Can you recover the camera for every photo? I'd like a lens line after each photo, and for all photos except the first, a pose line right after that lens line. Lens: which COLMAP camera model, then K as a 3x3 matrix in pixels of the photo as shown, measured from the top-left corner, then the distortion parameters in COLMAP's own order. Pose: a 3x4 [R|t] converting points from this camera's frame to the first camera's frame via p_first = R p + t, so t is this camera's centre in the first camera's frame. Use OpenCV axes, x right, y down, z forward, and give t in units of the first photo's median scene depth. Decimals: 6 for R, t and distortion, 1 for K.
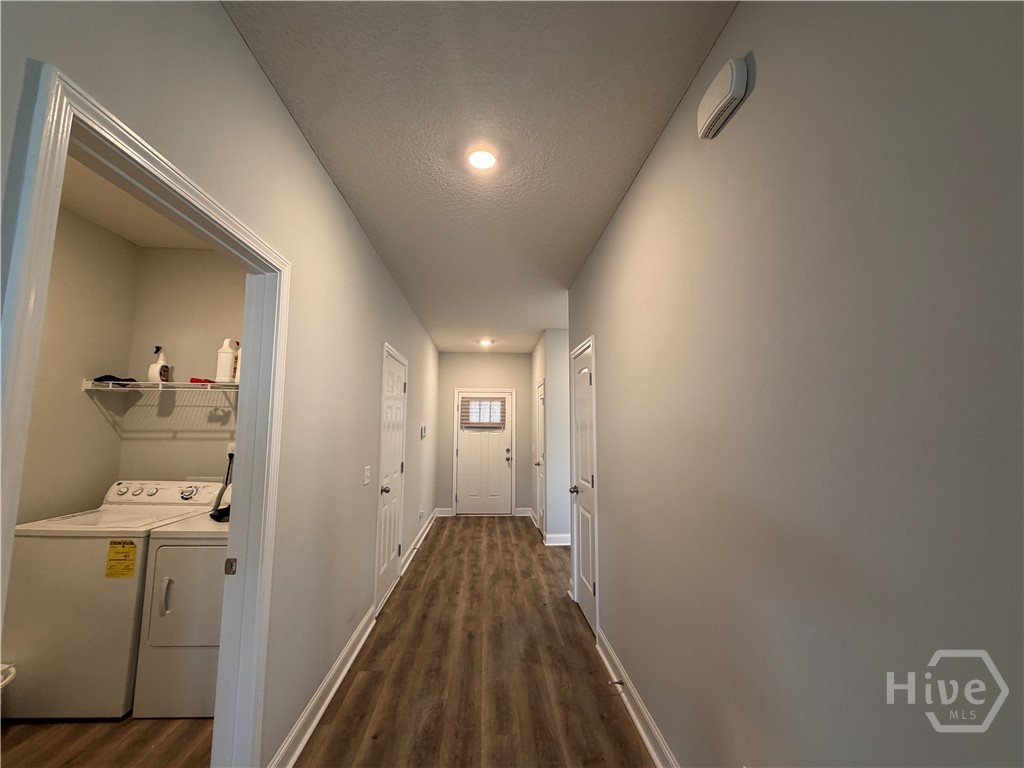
lens RADIAL K [[407.9, 0, 509.6], [0, 407.9, 383.1], [0, 0, 1]] dist [-0.000129, 0.000125]
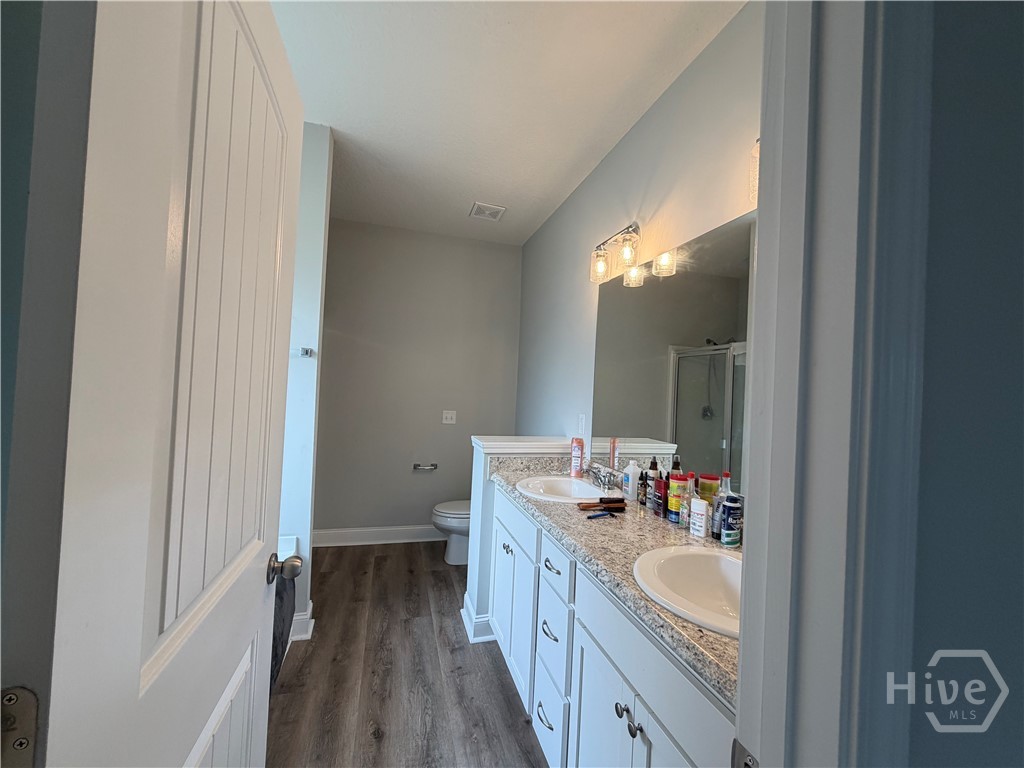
lens RADIAL K [[407.9, 0, 509.9], [0, 407.9, 383.7], [0, 0, 1]] dist [-0.000129, 0.000125]
pose [[-0.971097, -0.056181, -0.231980, -0.321548], [-0.026377, 0.991211, -0.129635, 0.247403], [0.237224, -0.119769, -0.964044, 1.863370]]
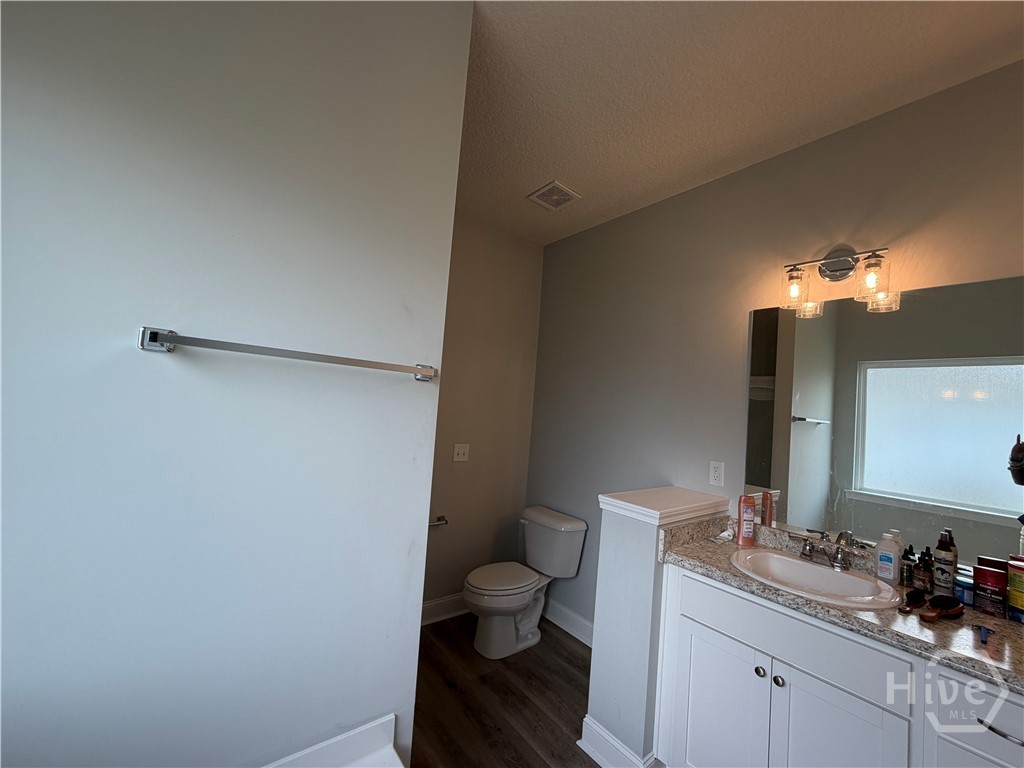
lens RADIAL K [[407.9, 0, 515.3], [0, 407.9, 383.6], [0, 0, 1]] dist [-0.000129, 0.000125]
pose [[-0.808476, -0.102522, -0.579531, 0.050129], [-0.014328, 0.987847, -0.154768, 0.174468], [0.588355, -0.116823, -0.800119, 1.433982]]
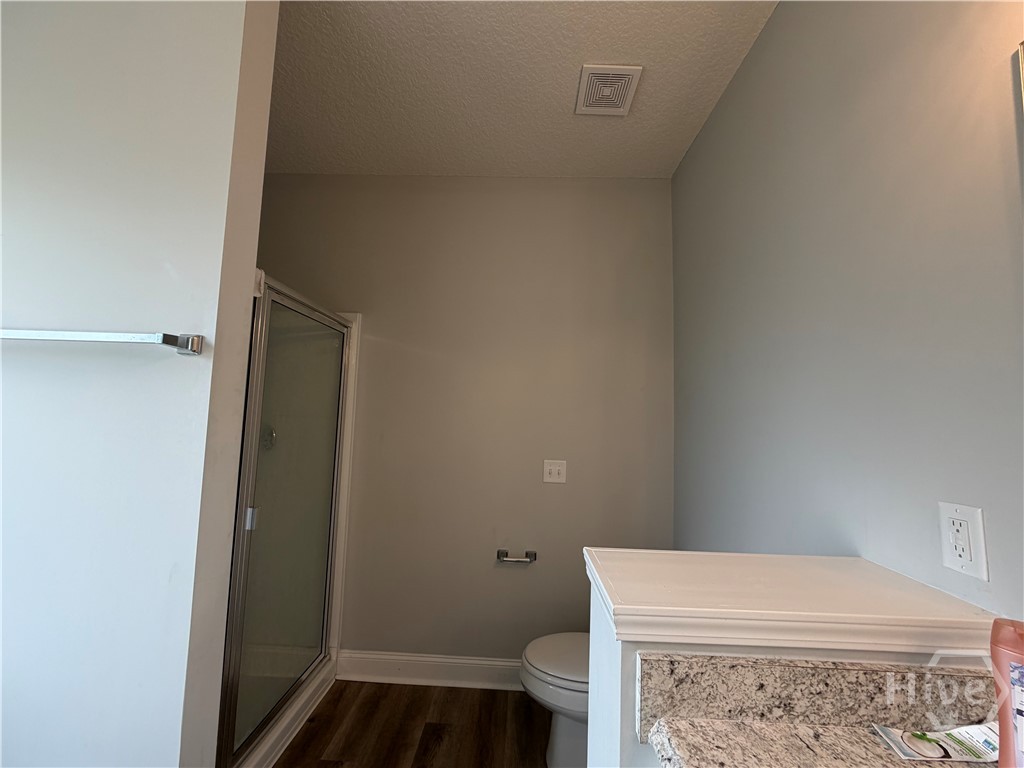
lens RADIAL K [[407.9, 0, 510.3], [0, 407.9, 386.2], [0, 0, 1]] dist [-0.000129, 0.000125]
pose [[-0.996292, -0.033172, 0.079389, -0.414808], [-0.048063, 0.979876, -0.193735, 0.184631], [-0.071365, -0.196832, -0.977836, 1.333820]]
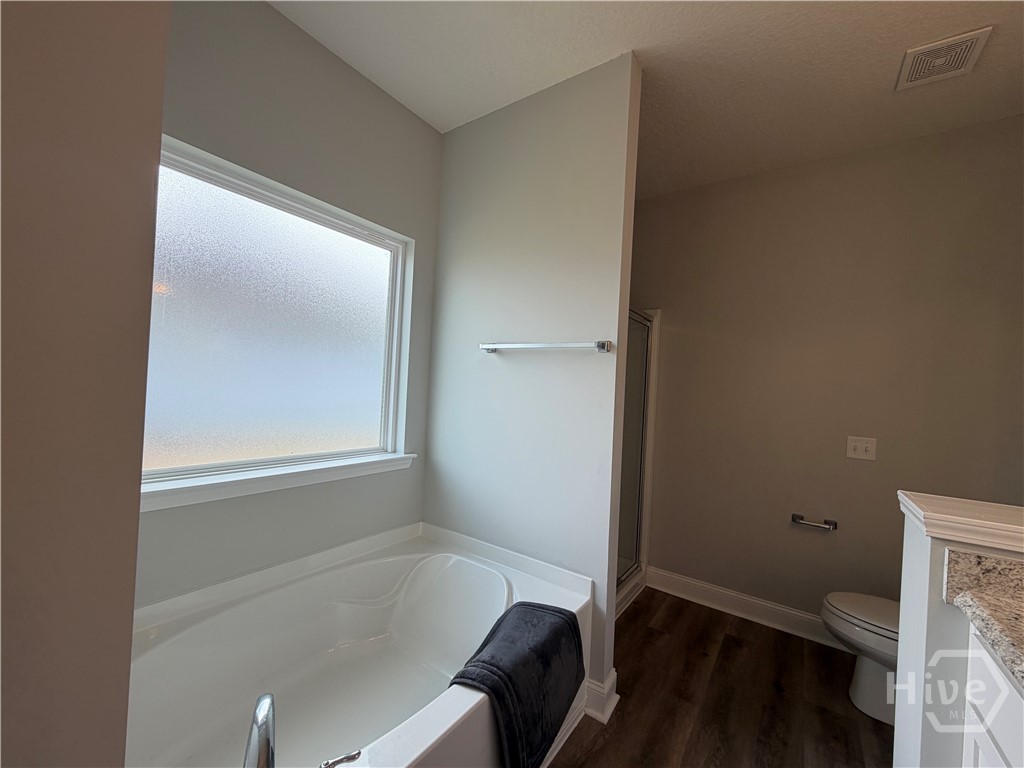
lens RADIAL K [[407.9, 0, 509.5], [0, 407.9, 384.2], [0, 0, 1]] dist [-0.000129, 0.000125]
pose [[-0.784753, -0.043284, 0.618295, -0.391588], [-0.128909, 0.987143, -0.094509, 0.229893], [-0.606255, -0.153870, -0.780243, 1.584524]]
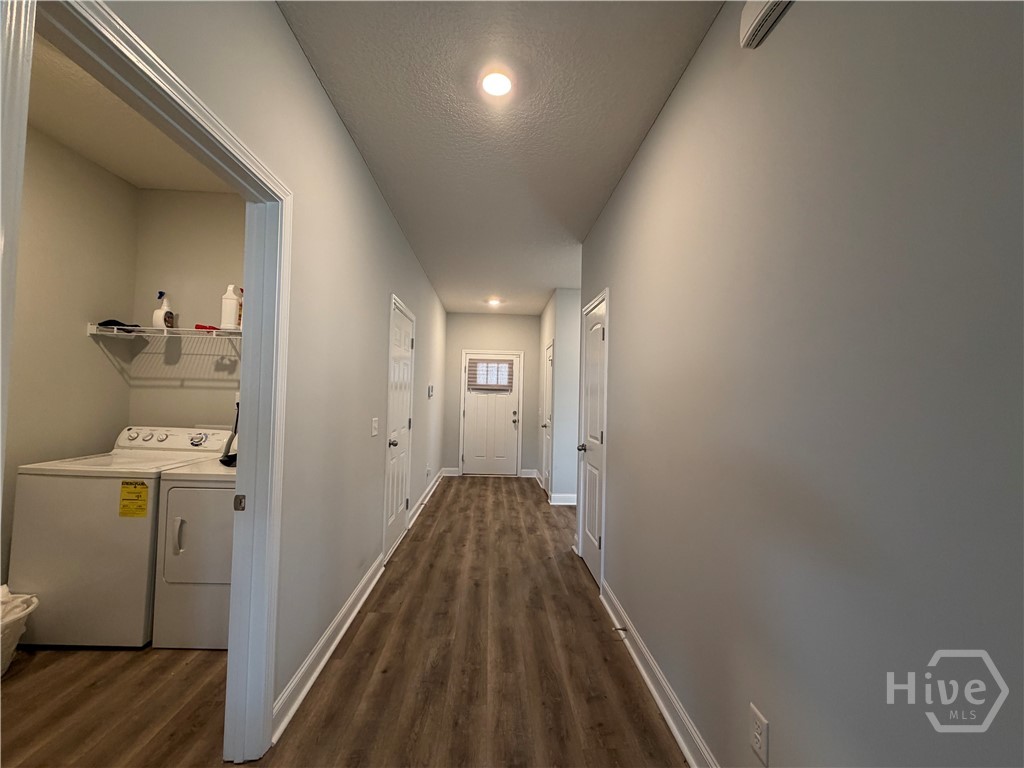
lens RADIAL K [[407.9, 0, 510.3], [0, 407.9, 382.0], [0, 0, 1]] dist [-0.000129, 0.000125]
pose [[0.999729, 0.019028, -0.013393, -0.008518], [-0.017952, 0.996924, 0.076292, 0.037686], [0.014803, -0.076031, 0.996996, 0.021783]]
